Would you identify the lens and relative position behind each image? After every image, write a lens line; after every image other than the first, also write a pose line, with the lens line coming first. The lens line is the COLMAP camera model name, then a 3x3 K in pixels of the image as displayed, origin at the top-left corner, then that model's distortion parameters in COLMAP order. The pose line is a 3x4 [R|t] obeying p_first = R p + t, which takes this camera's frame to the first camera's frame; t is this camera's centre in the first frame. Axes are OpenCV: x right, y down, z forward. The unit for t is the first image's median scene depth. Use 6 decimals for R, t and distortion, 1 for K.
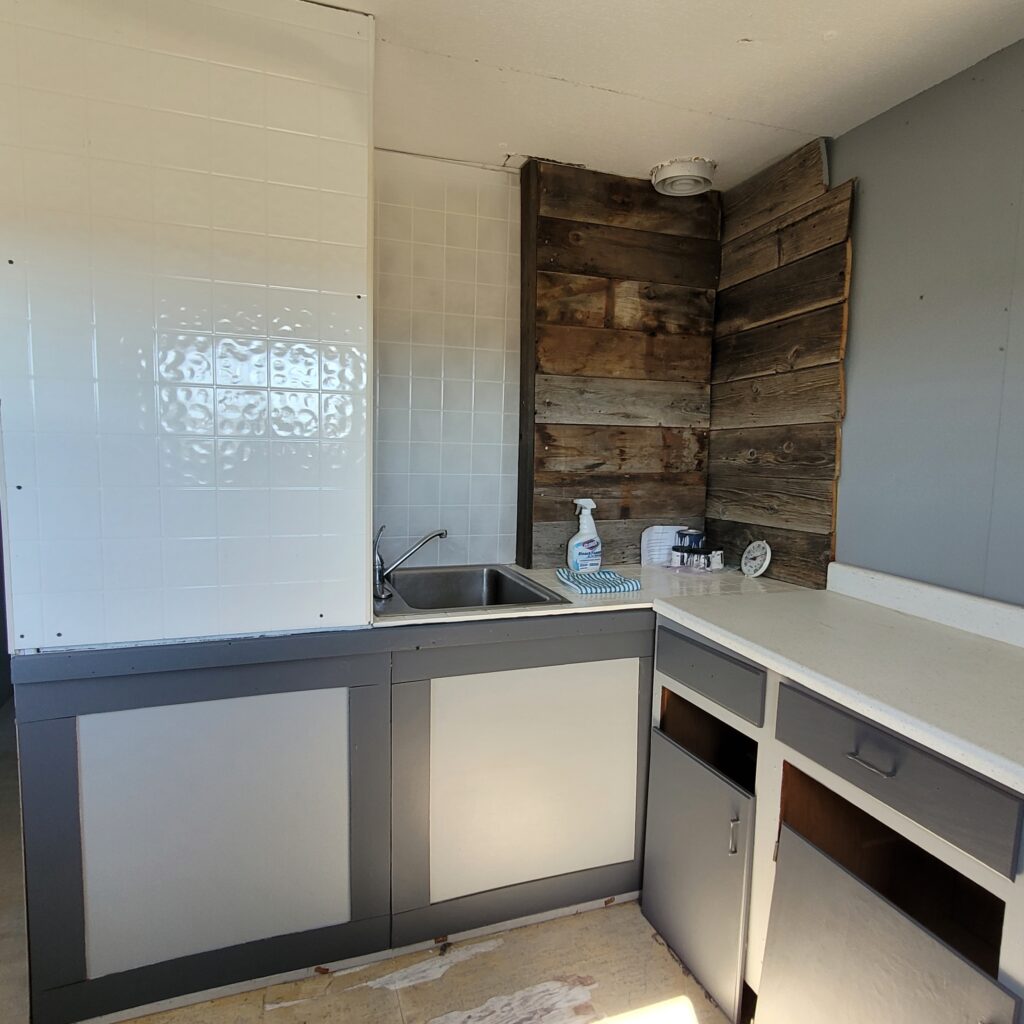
lens RADIAL K [[652.3, 0, 512.0], [0, 652.3, 512.0], [0, 0, 1]] dist [0.001662, -0.001440]
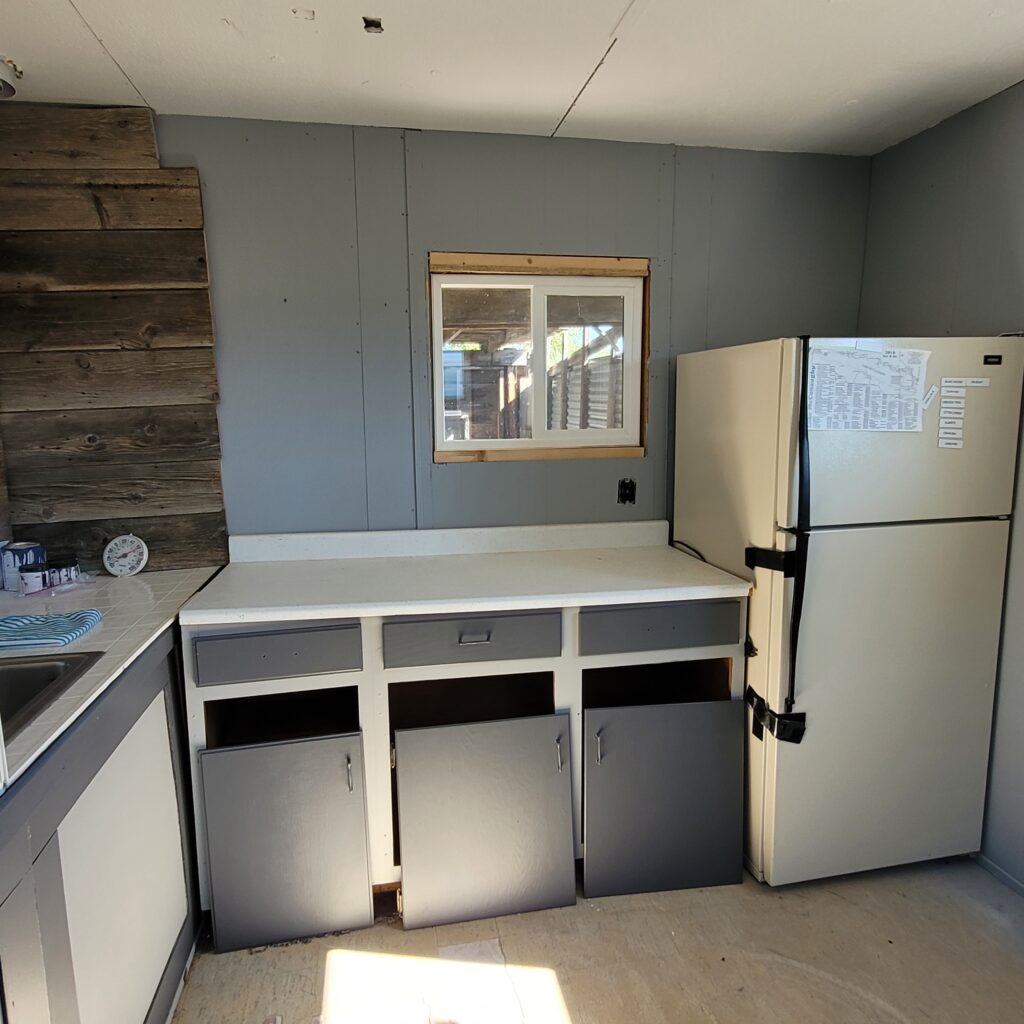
lens RADIAL K [[717.2, 0, 512.0], [0, 717.2, 512.0], [0, 0, 1]] dist [-0.000782, -0.002083]
pose [[0.150808, -0.163879, 0.974885, -0.536872], [0.121123, 0.981796, 0.146304, -0.072515], [-0.981115, 0.096017, 0.167912, 0.330987]]
